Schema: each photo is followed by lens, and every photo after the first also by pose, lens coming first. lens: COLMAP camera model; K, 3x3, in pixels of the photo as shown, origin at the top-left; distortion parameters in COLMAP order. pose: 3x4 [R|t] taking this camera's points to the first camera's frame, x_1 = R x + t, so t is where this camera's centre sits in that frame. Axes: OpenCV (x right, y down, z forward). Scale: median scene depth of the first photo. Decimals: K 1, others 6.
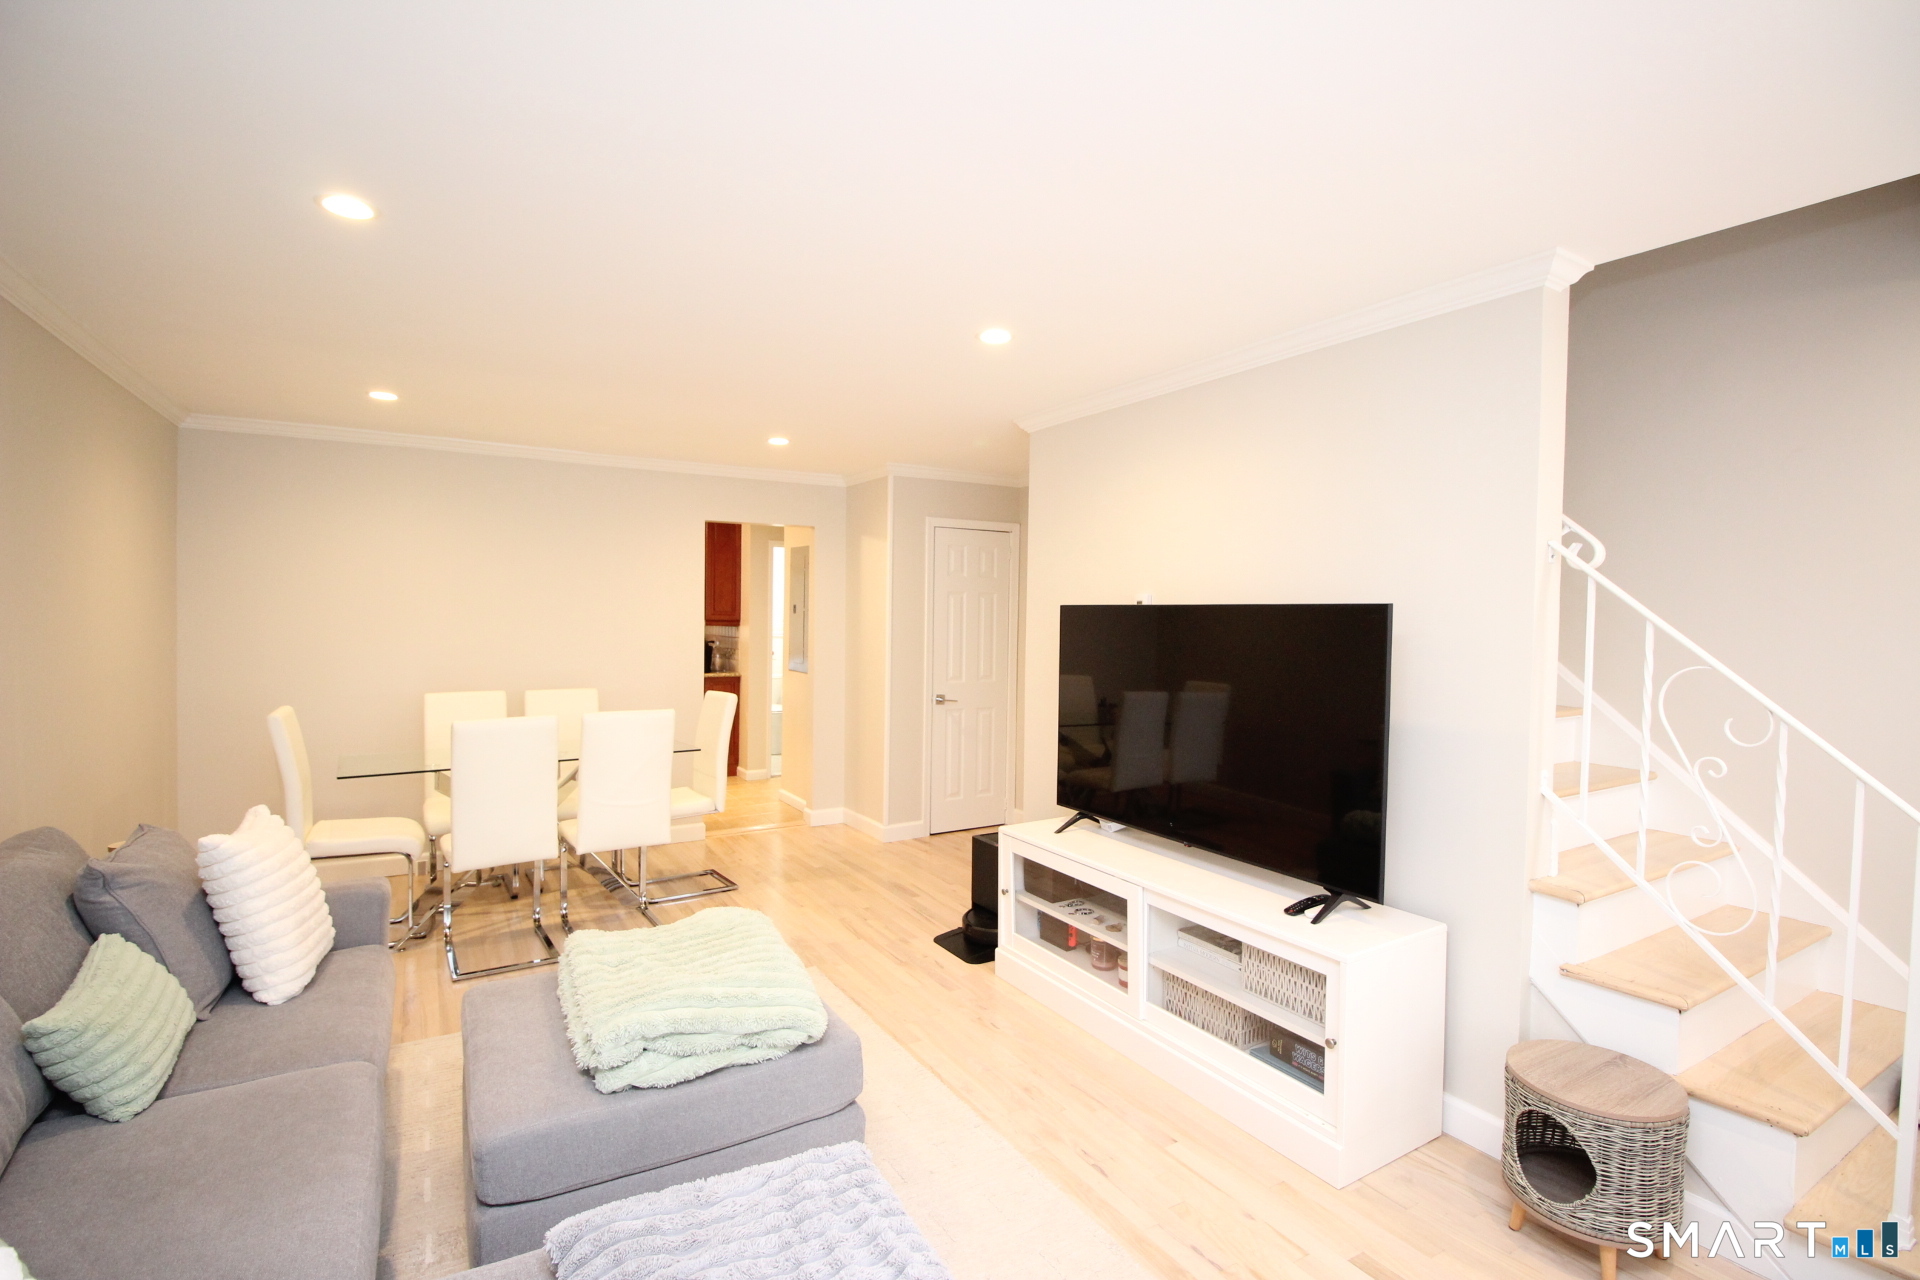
lens RADIAL K [[892.5, 0, 953.6], [0, 892.5, 636.9], [0, 0, 1]] dist [0.001671, -0.014495]
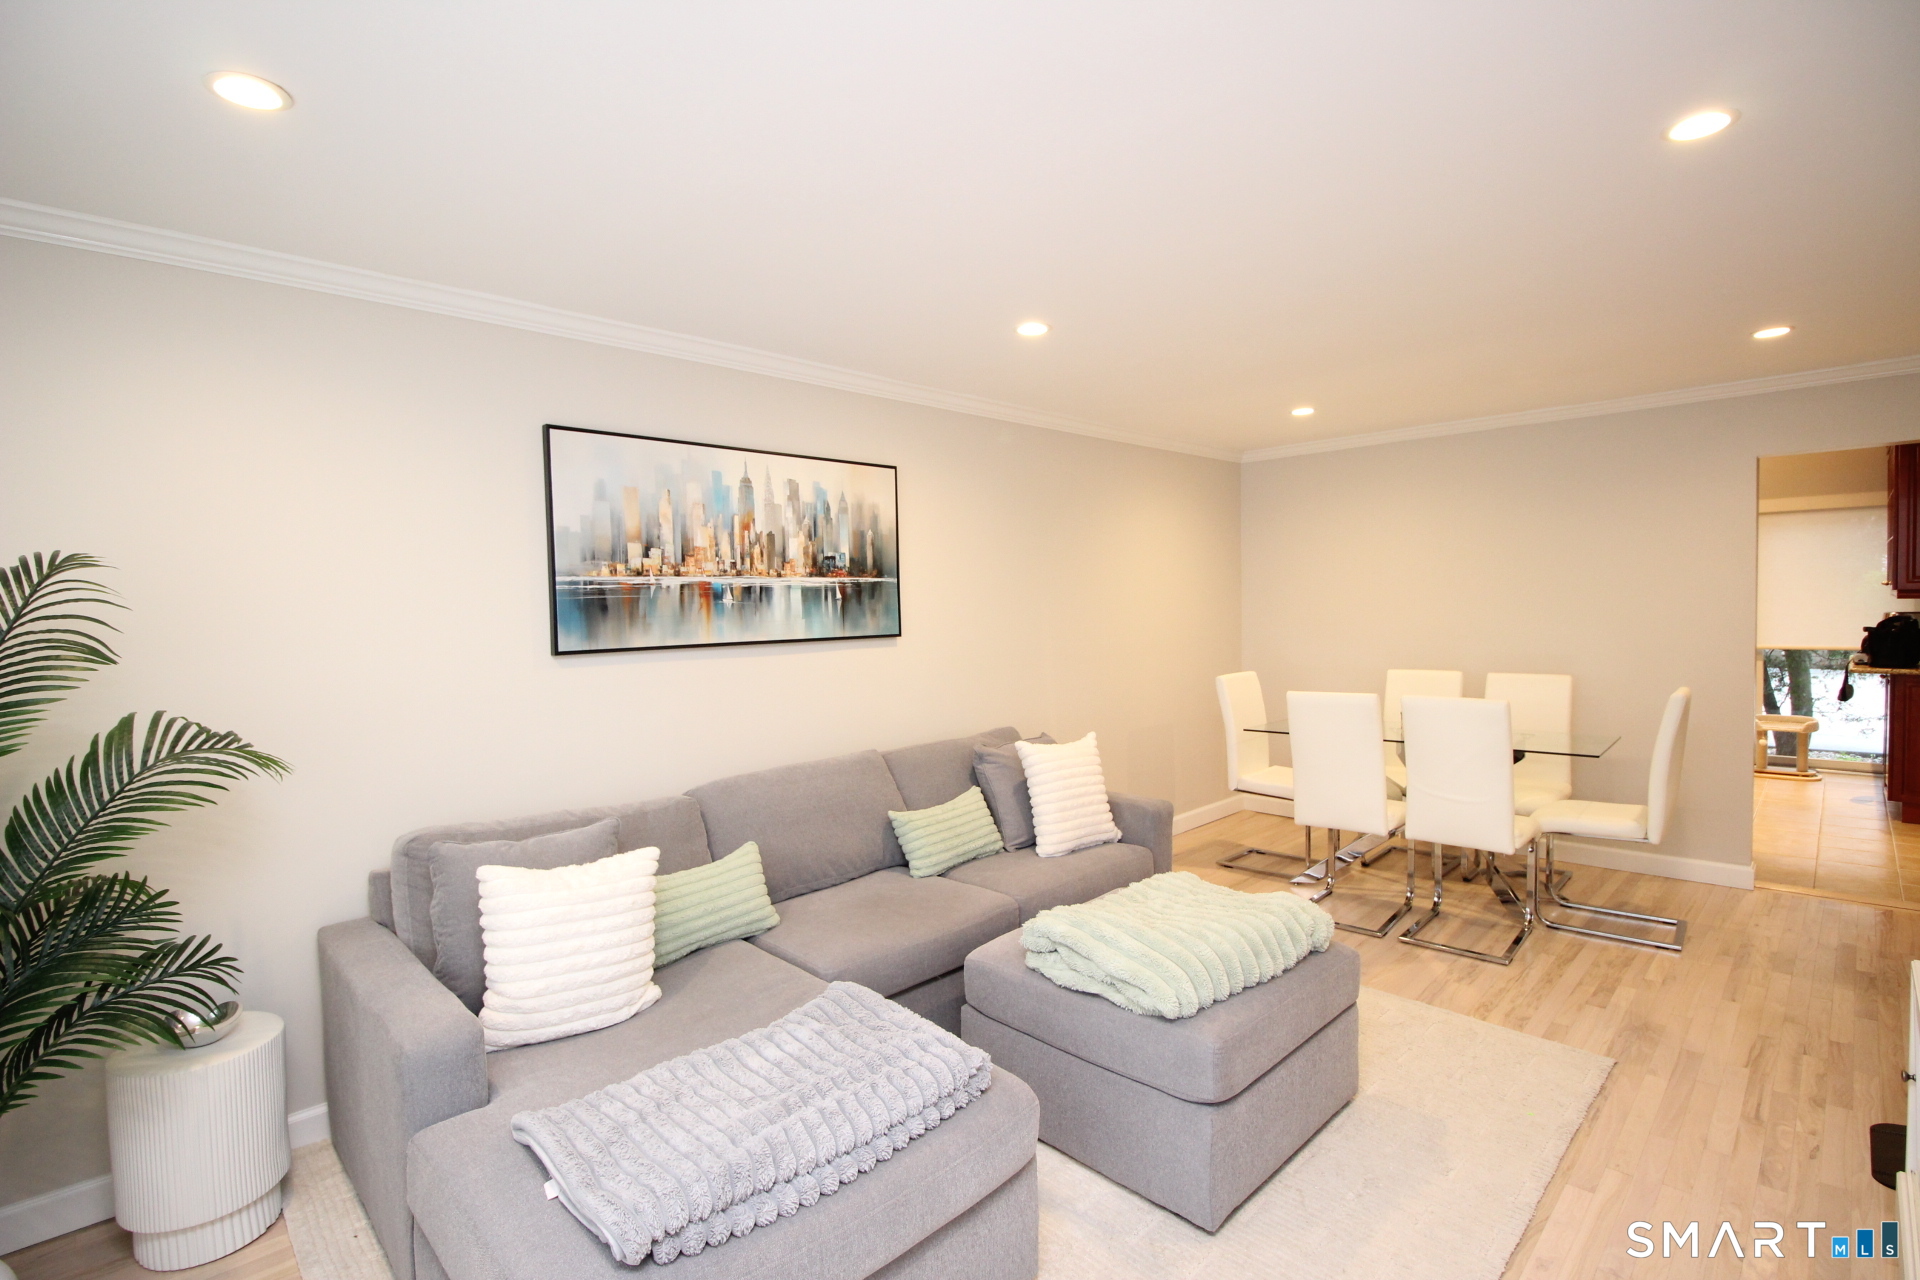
lens RADIAL K [[892.5, 0, 953.6], [0, 892.5, 636.9], [0, 0, 1]] dist [0.001671, -0.014495]
pose [[0.243337, 0.021066, -0.969713, 0.396703], [0.003171, 0.999741, 0.022514, -0.003225], [0.969937, -0.008553, 0.243207, 0.267401]]
